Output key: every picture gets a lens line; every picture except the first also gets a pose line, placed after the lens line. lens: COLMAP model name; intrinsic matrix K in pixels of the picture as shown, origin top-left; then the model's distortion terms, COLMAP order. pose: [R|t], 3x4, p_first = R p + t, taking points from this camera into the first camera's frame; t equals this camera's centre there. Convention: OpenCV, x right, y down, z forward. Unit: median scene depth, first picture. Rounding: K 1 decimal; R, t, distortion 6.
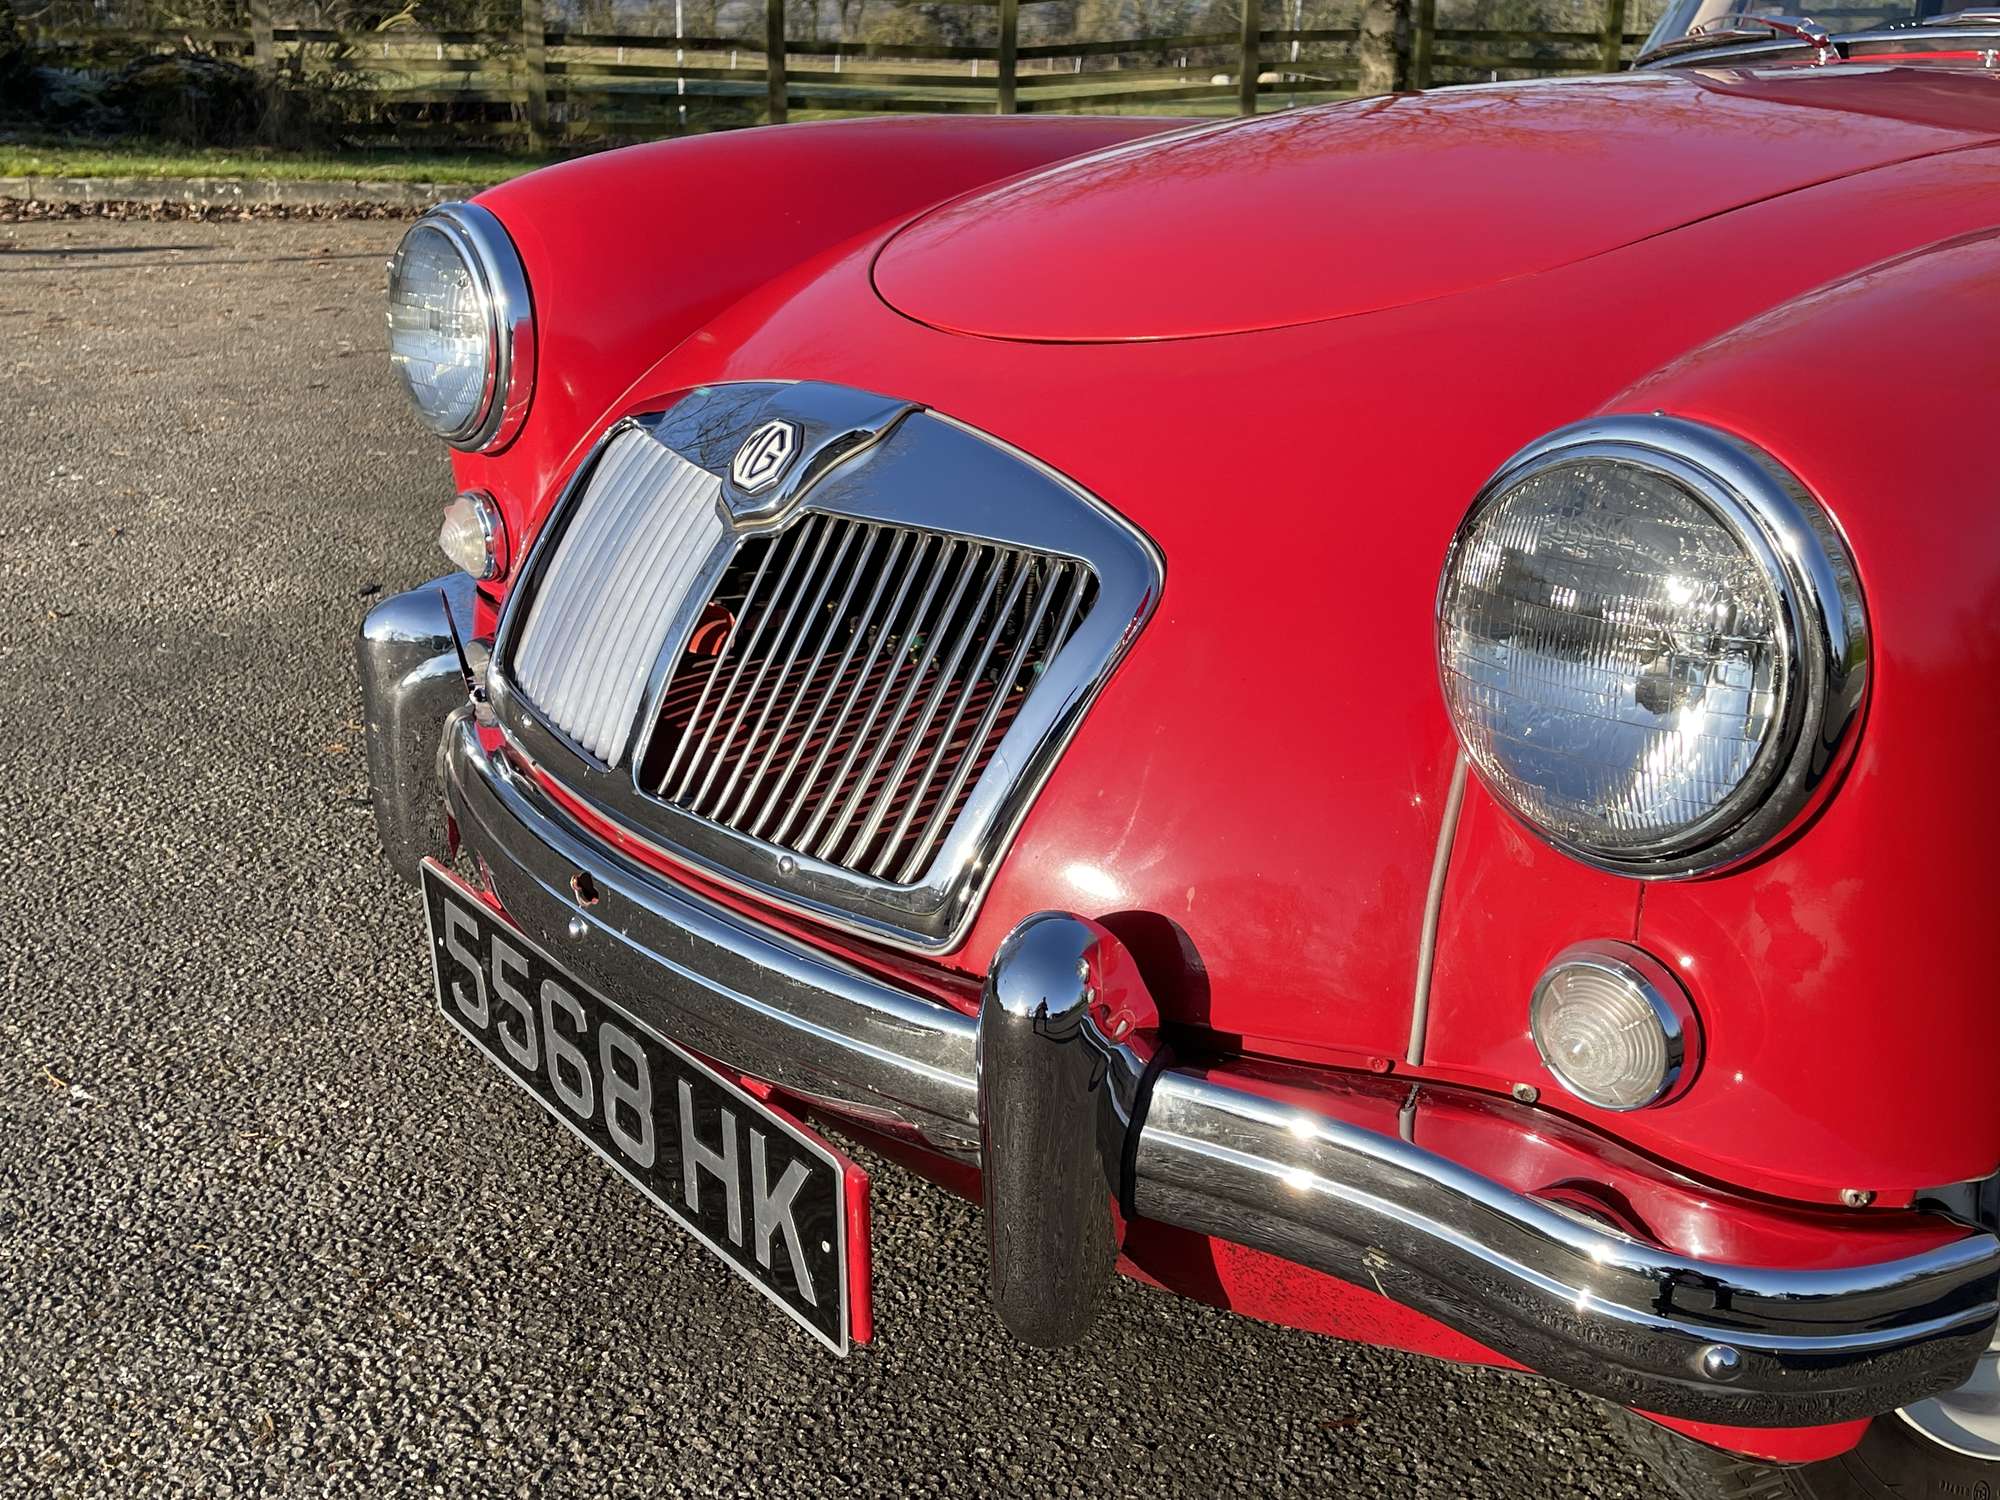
lens RADIAL K [[2100.0, 0, 1000.0], [0, 2100.0, 750.0], [0, 0, 1]] dist [0.033532, -0.013255]
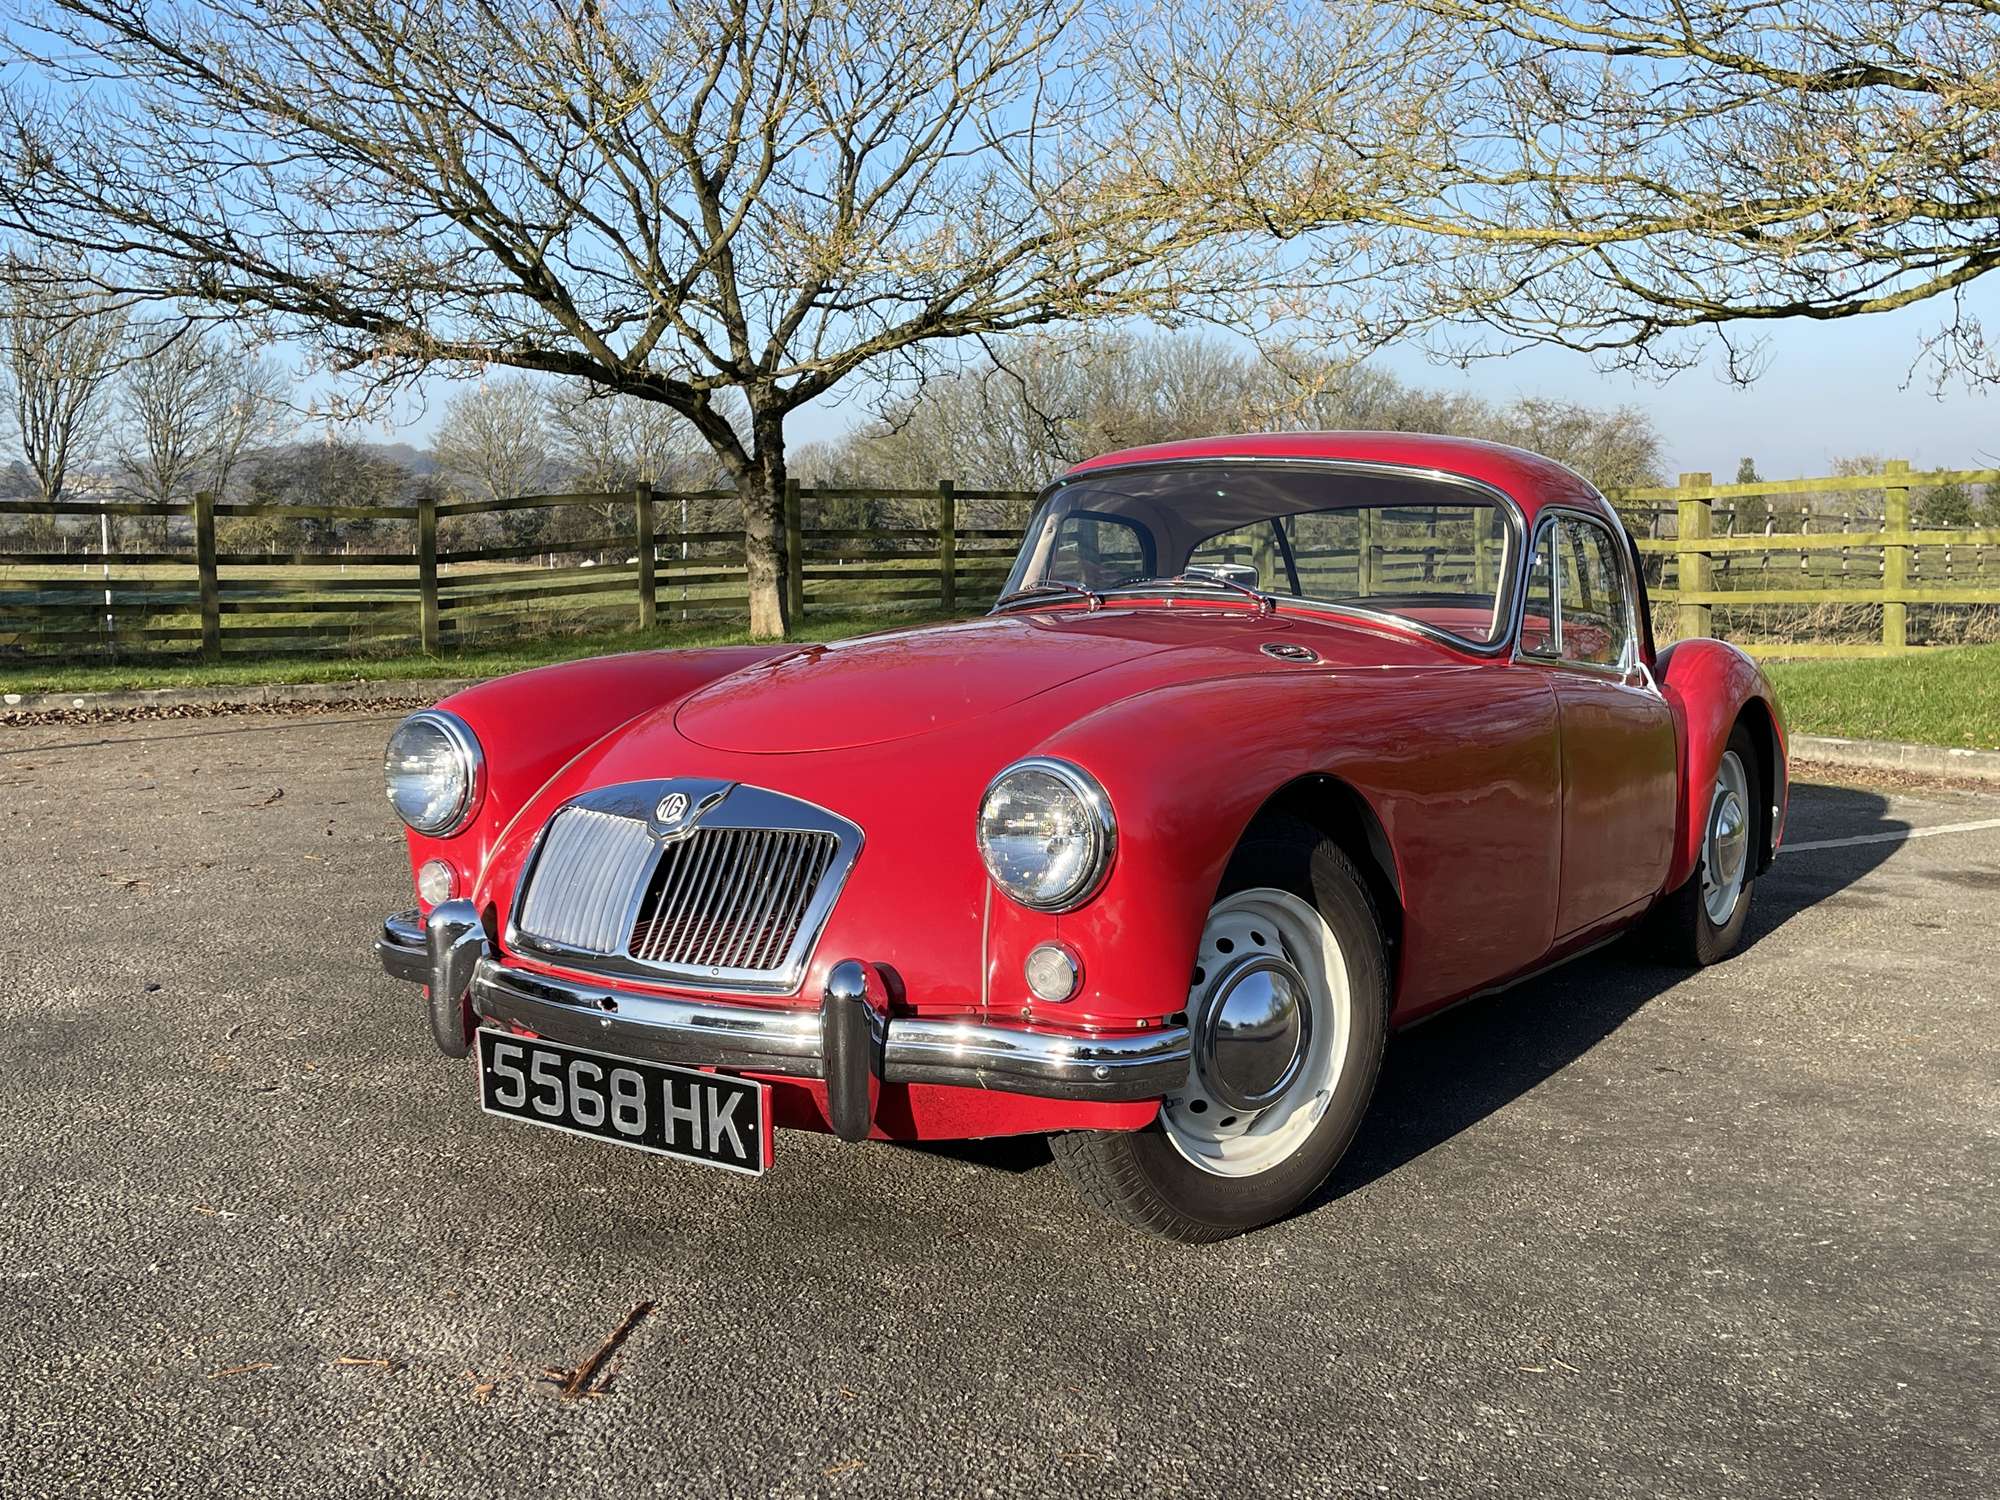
lens RADIAL K [[2100.0, 0, 1000.0], [0, 2100.0, 750.0], [0, 0, 1]] dist [0.033532, -0.013255]
pose [[0.955621, -0.055135, 0.289394, -0.428973], [0.116230, 0.973206, -0.198395, 0.292599], [-0.270702, 0.223227, 0.936424, -1.248961]]
